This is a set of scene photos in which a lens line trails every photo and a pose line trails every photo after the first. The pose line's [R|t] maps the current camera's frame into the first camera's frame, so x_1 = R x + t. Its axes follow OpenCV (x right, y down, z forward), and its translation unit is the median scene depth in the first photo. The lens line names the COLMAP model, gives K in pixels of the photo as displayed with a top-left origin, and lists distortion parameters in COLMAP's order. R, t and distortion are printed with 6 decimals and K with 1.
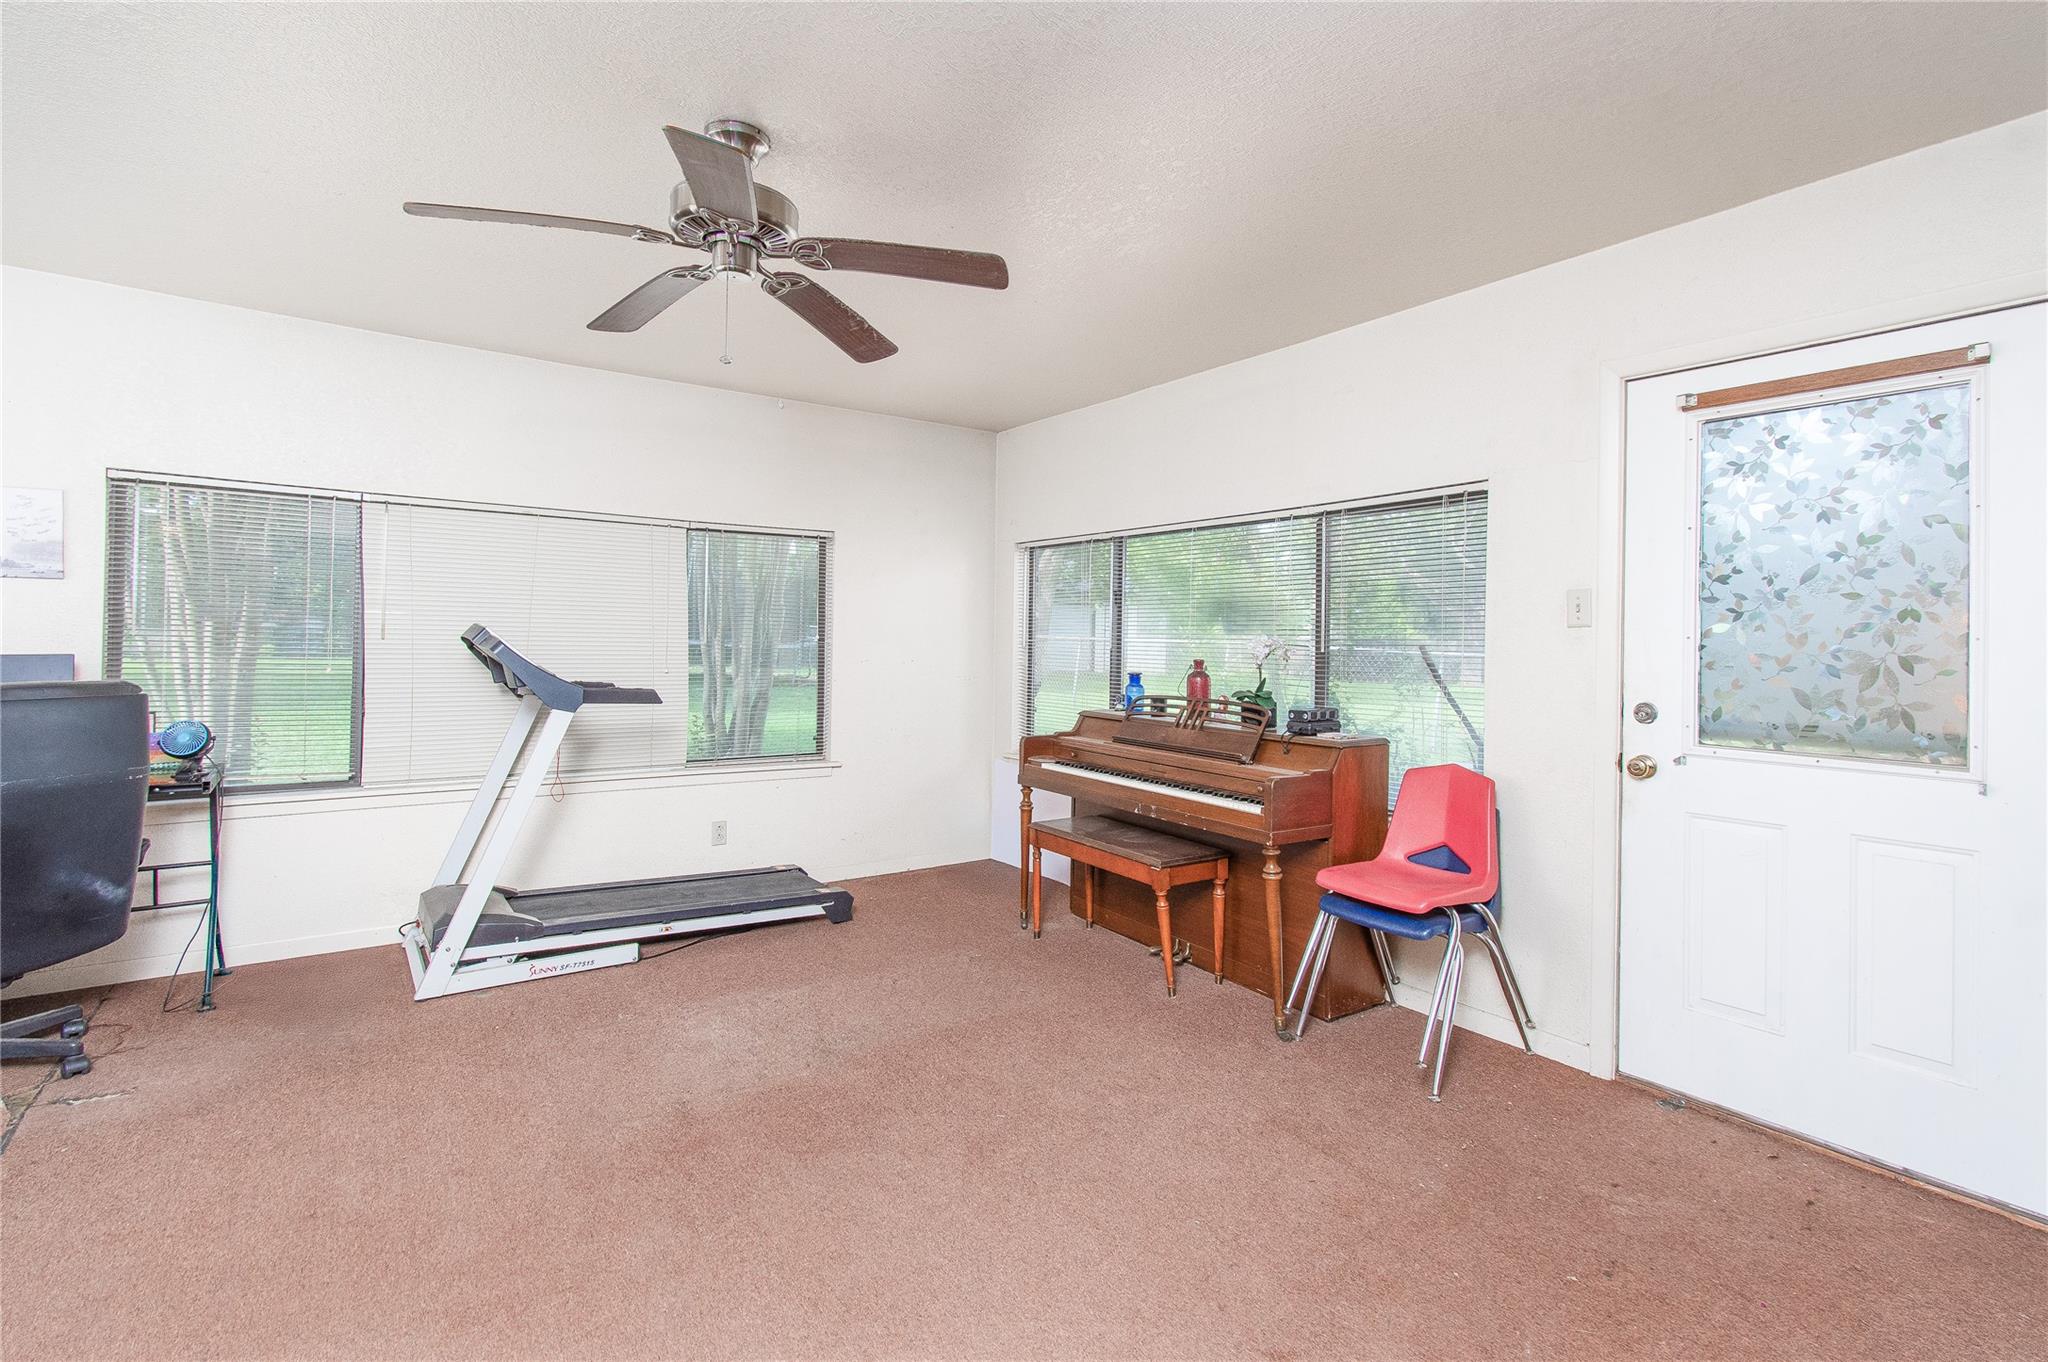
lens RADIAL K [[884.1, 0, 1026.7], [0, 884.1, 640.3], [0, 0, 1]] dist [0.017814, 0.000205]
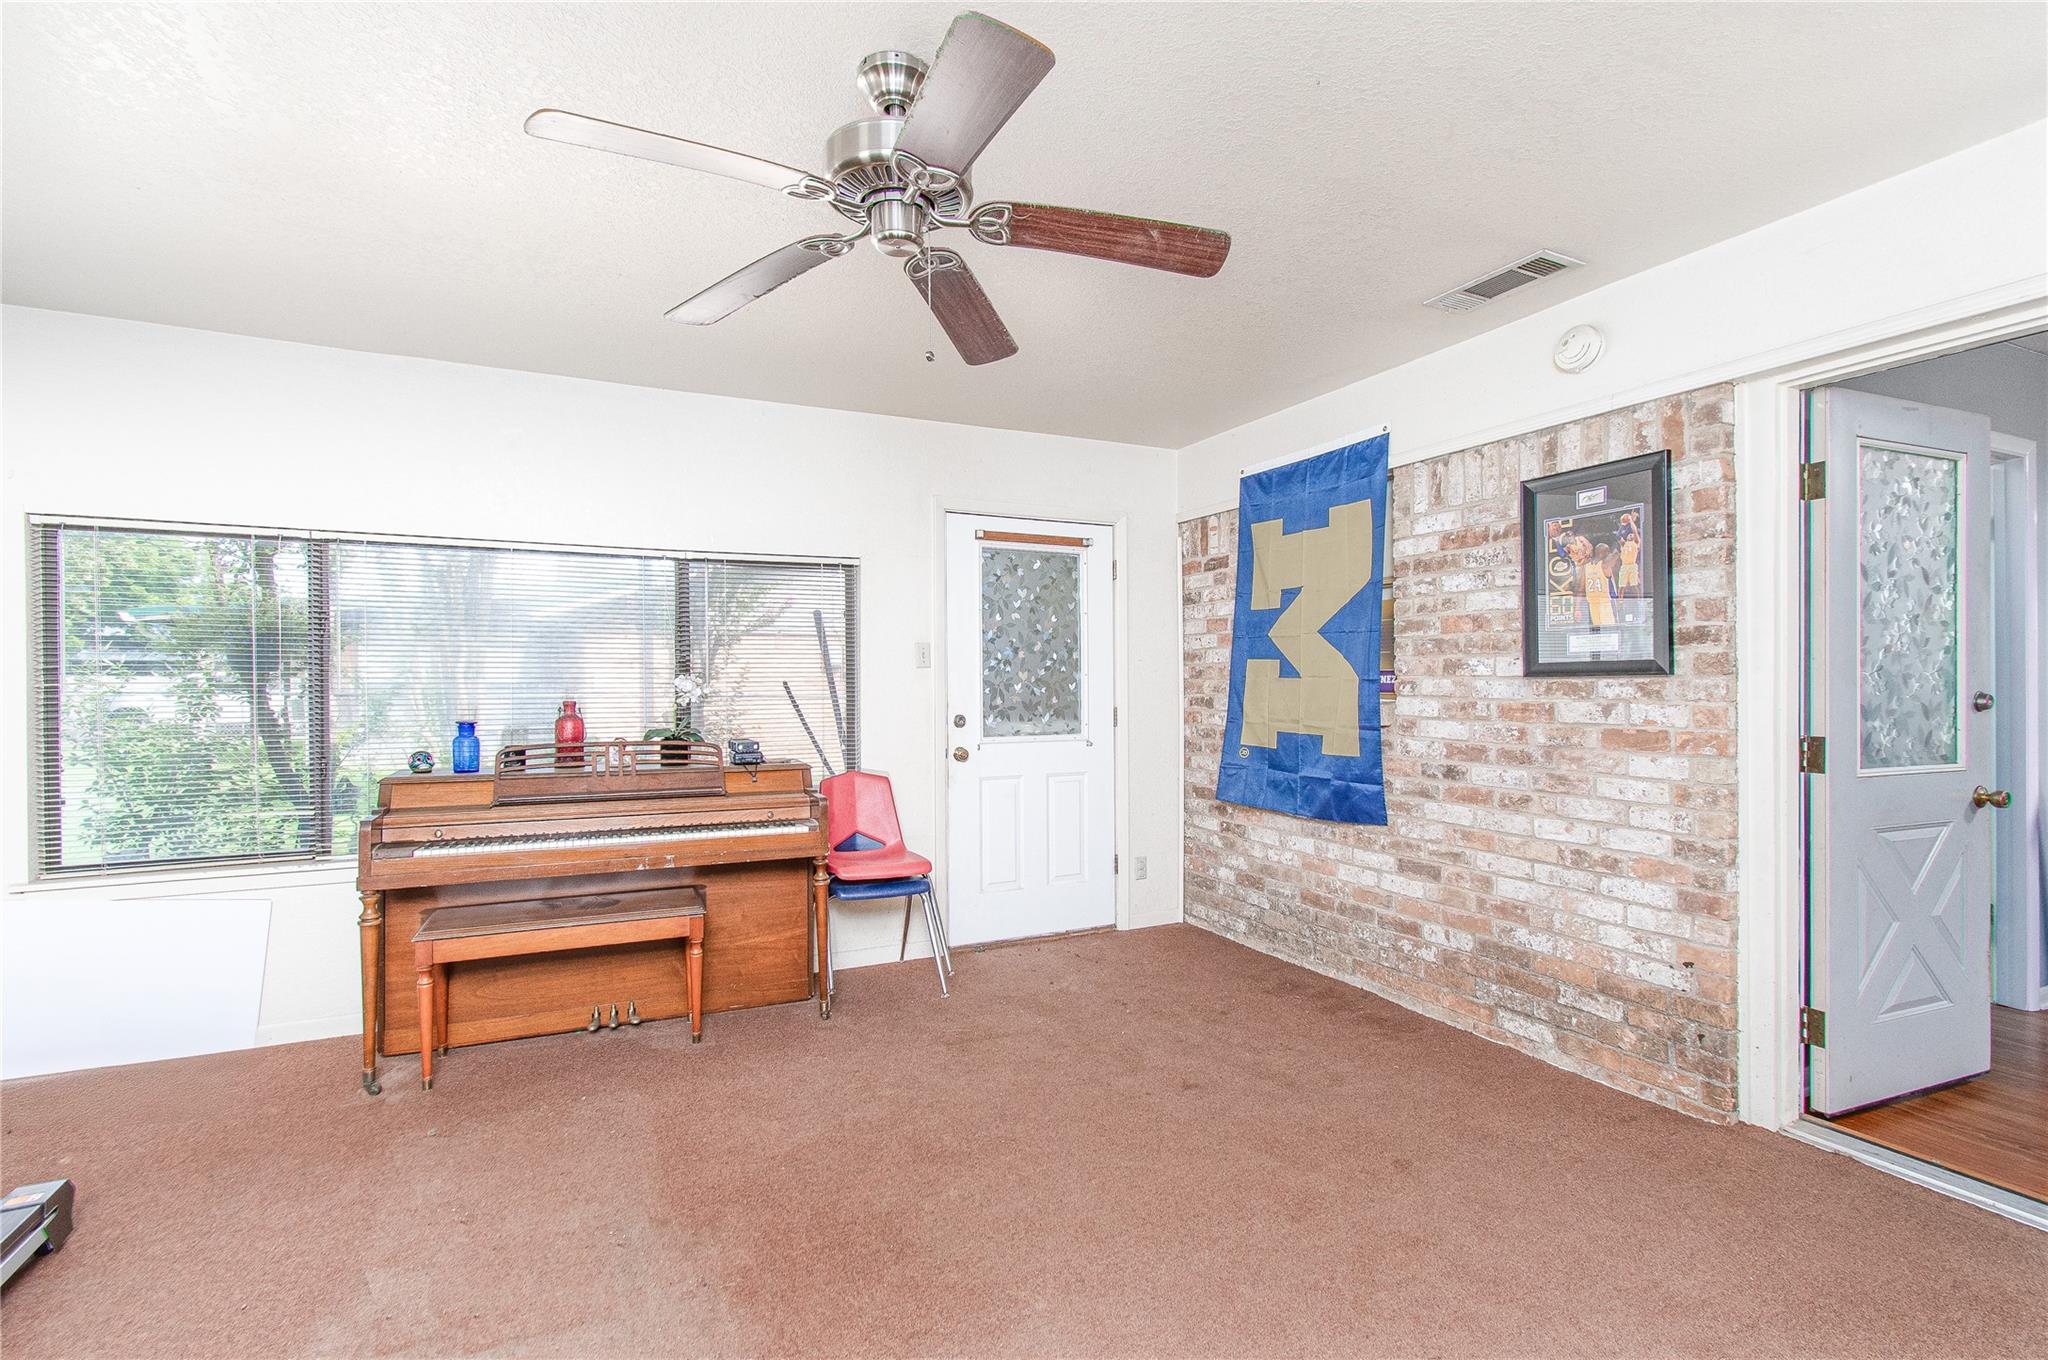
lens RADIAL K [[910.2, 0, 1001.8], [0, 910.2, 679.2], [0, 0, 1]] dist [0.002058, 0.000206]
pose [[0.238861, -0.014349, 0.970948, -0.890649], [0.006027, 0.999893, 0.013294, -0.015568], [-0.971035, 0.002677, 0.238922, 0.531798]]
